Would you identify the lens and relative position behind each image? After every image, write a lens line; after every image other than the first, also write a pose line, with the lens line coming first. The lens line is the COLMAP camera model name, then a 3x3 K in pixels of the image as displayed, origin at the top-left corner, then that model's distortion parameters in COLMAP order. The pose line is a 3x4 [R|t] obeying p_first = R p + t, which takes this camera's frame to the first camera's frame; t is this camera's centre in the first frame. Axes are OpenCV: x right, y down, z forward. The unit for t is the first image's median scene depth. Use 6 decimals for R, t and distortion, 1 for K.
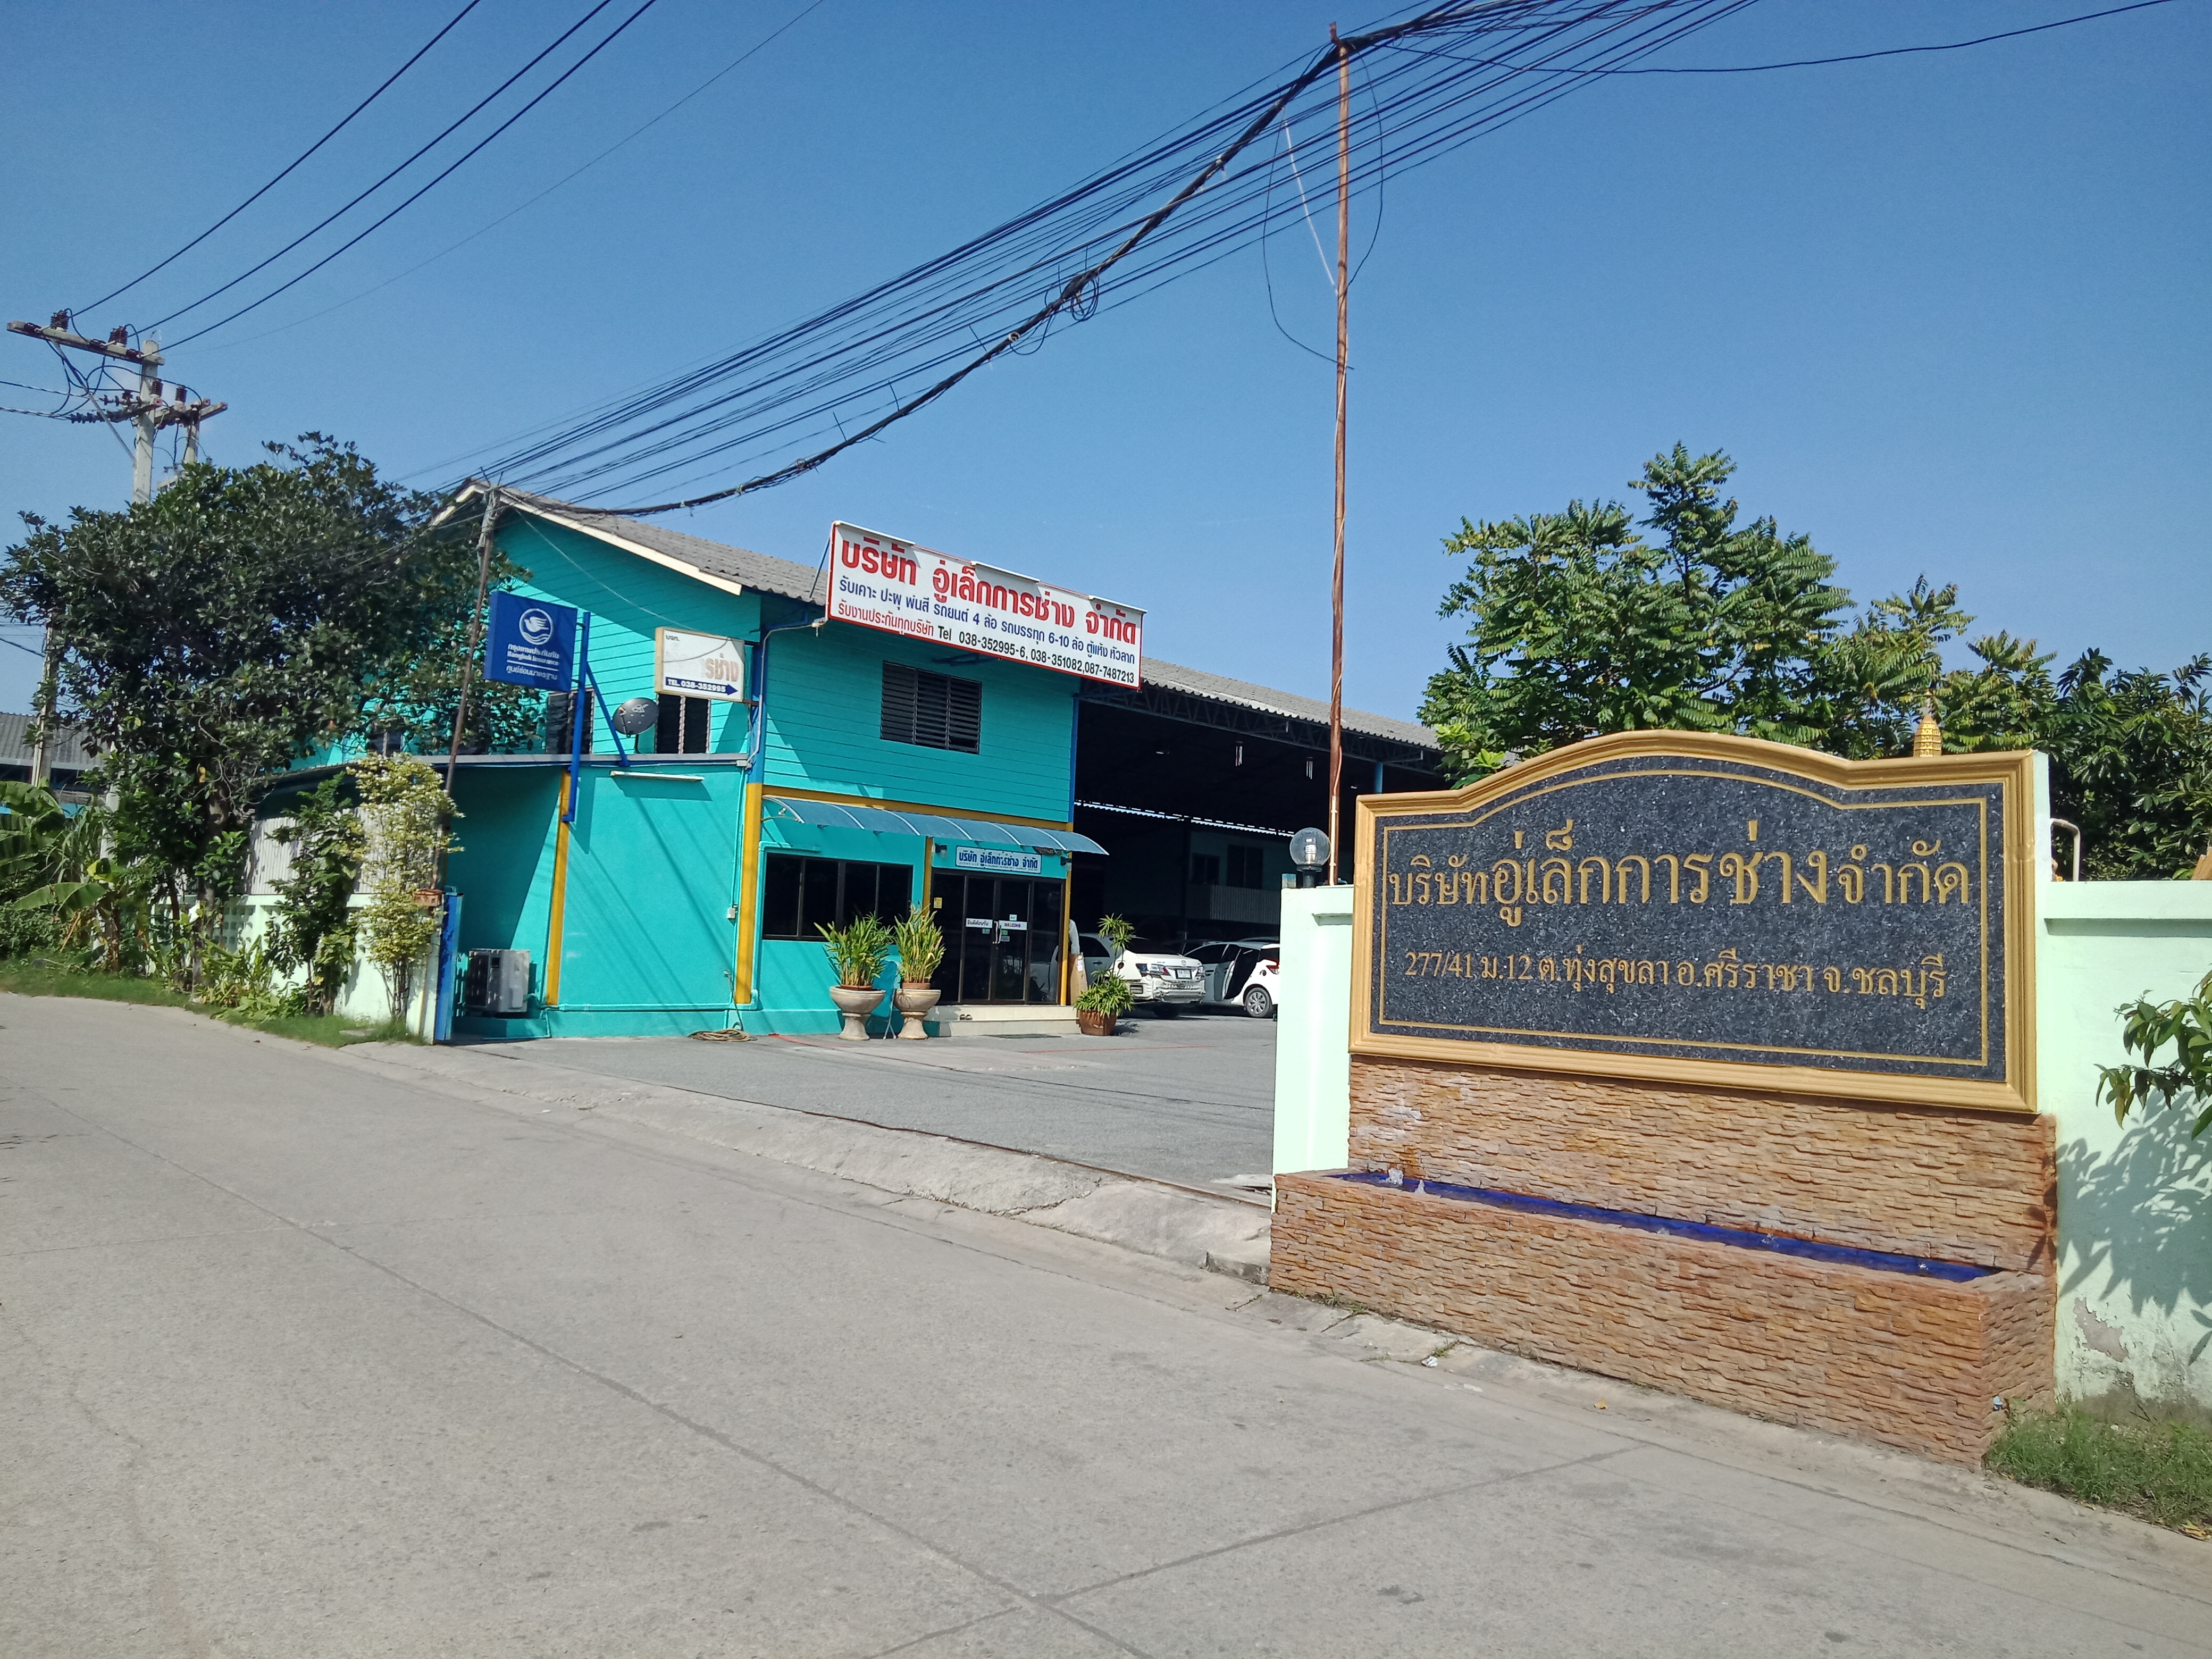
lens RADIAL K [[1631.3, 0, 1119.5], [0, 1631.3, 830.4], [0, 0, 1]] dist [0.040437, -0.055510]
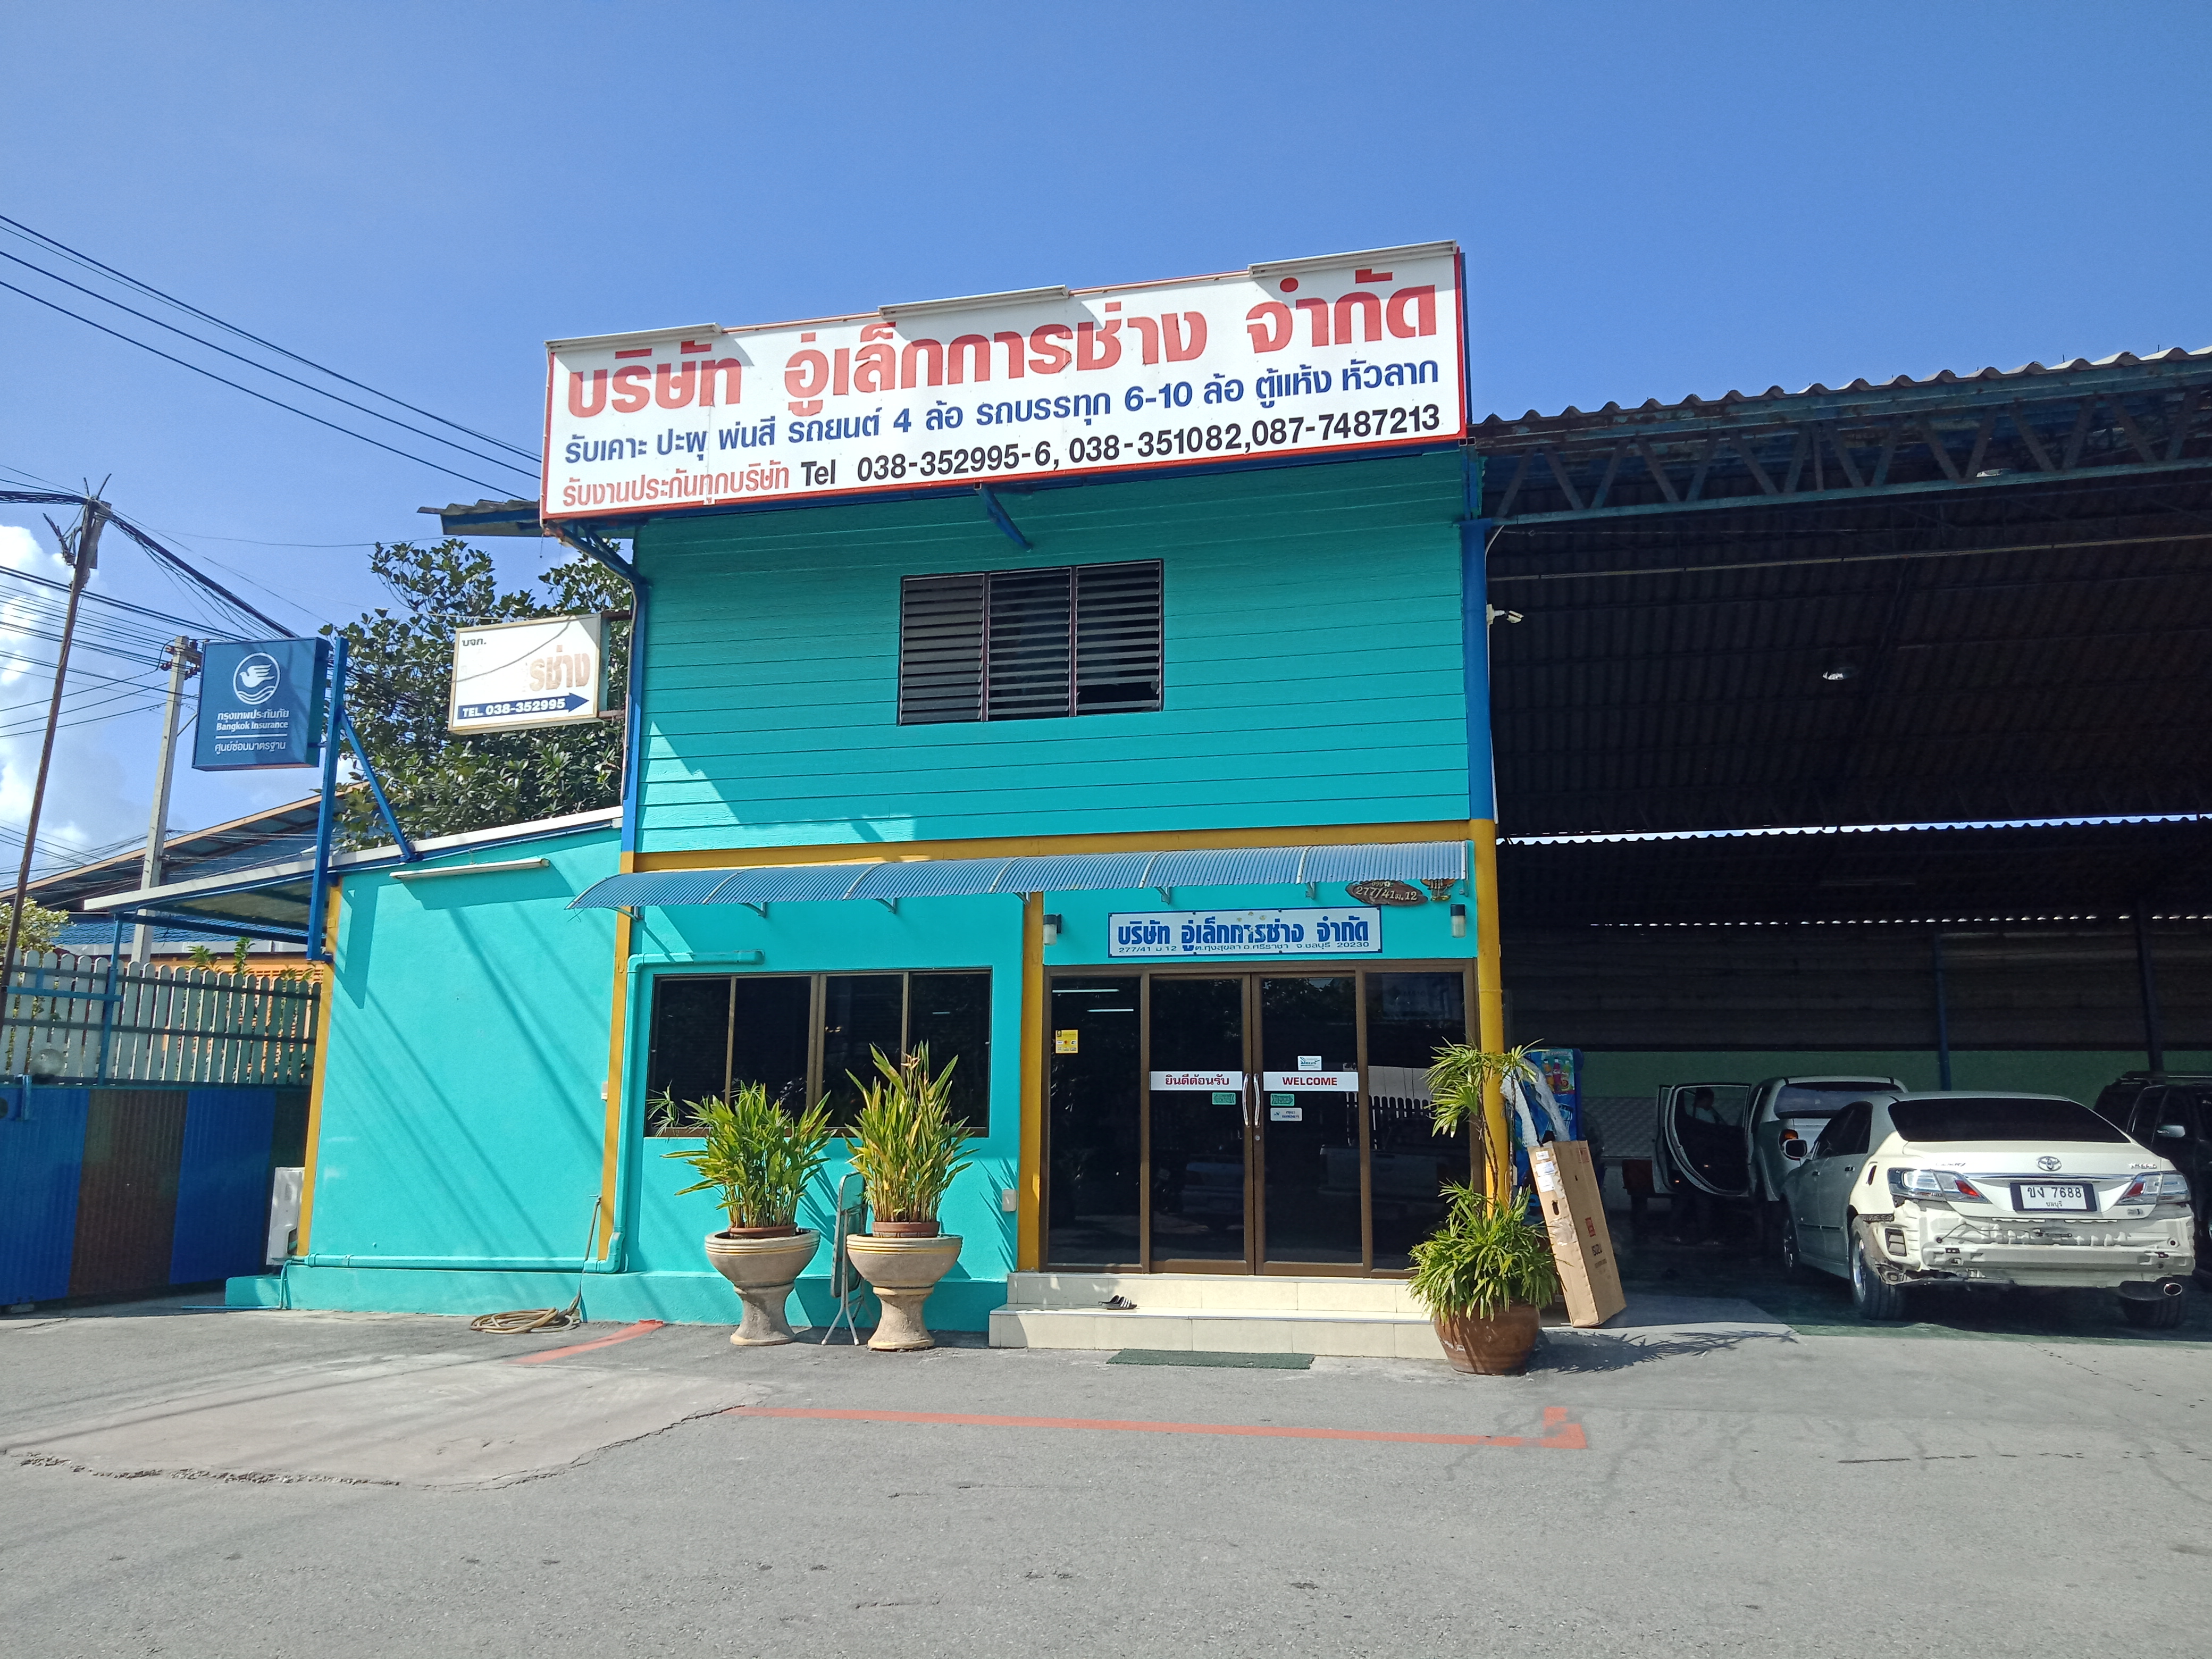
lens RADIAL K [[1631.3, 0, 1119.5], [0, 1631.3, 830.4], [0, 0, 1]] dist [0.040437, -0.055510]
pose [[0.467222, -0.196296, -0.862074, 0.316171], [0.082351, 0.980466, -0.178622, 0.072155], [0.880297, 0.012463, 0.474260, 0.825430]]
